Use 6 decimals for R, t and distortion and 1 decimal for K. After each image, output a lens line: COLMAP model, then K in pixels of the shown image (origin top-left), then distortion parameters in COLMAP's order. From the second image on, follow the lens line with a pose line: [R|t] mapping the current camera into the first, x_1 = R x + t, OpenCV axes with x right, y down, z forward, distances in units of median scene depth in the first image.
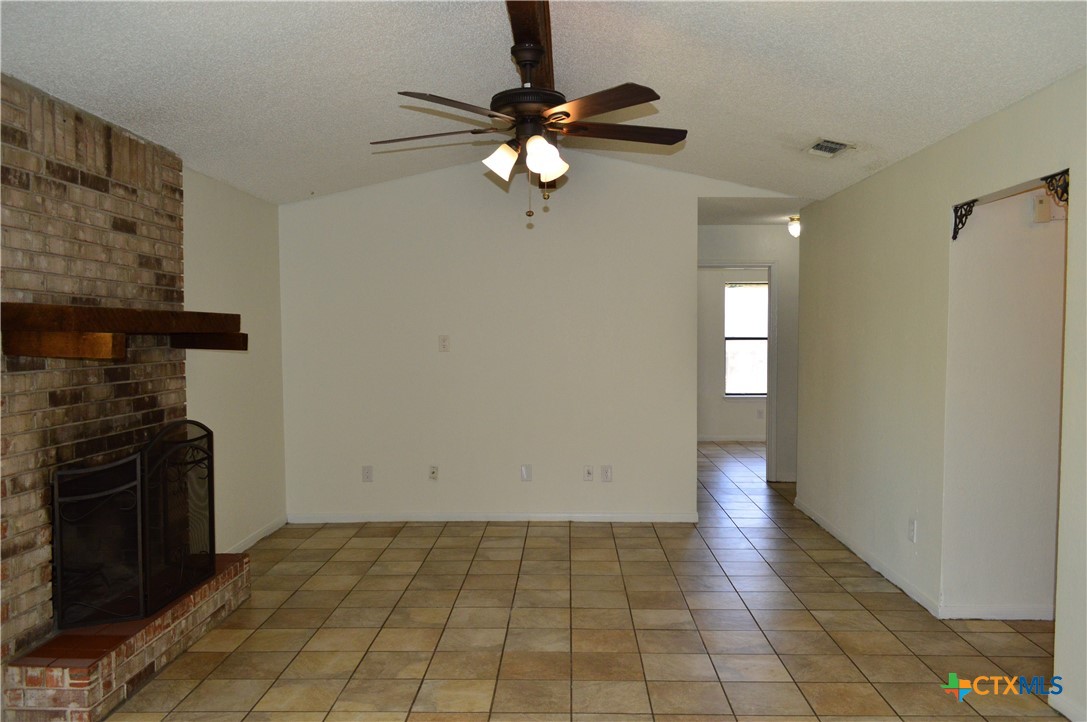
lens RADIAL K [[858.8, 0, 546.5], [0, 858.8, 361.7], [0, 0, 1]] dist [-0.015695, 0.014369]
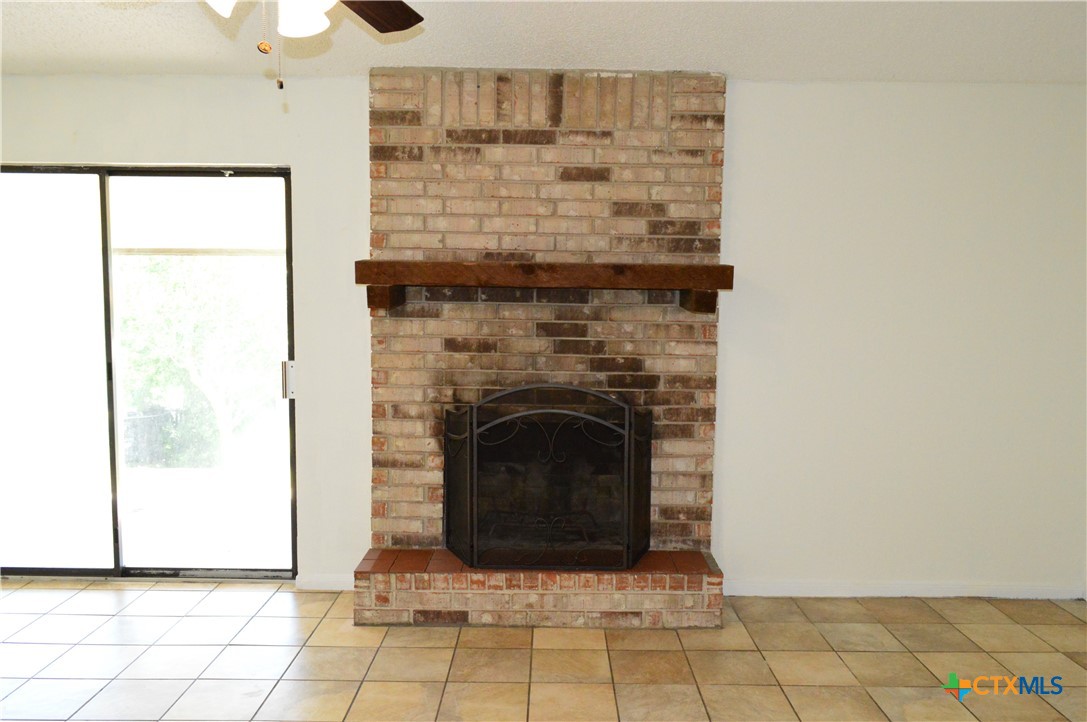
lens RADIAL K [[858.8, 0, 547.1], [0, 858.8, 365.4], [0, 0, 1]] dist [-0.015695, 0.014369]
pose [[0.027518, 0.098407, -0.994766, 0.509431], [-0.047359, 0.994153, 0.097036, -0.041823], [0.998499, 0.044441, 0.032018, 1.013007]]
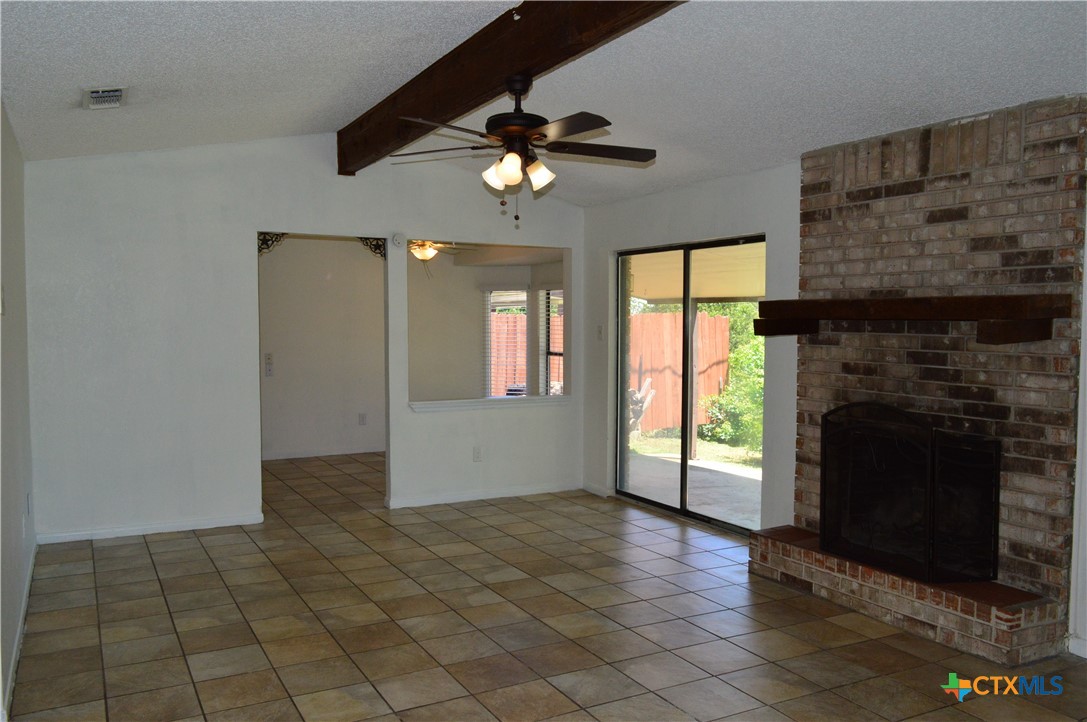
lens RADIAL K [[858.8, 0, 553.2], [0, 858.8, 362.2], [0, 0, 1]] dist [-0.015695, 0.014369]
pose [[-0.858136, 0.023350, -0.512892, 0.479389], [-0.021081, 0.996520, 0.080641, -0.060654], [0.512990, 0.080013, -0.854657, 1.783168]]
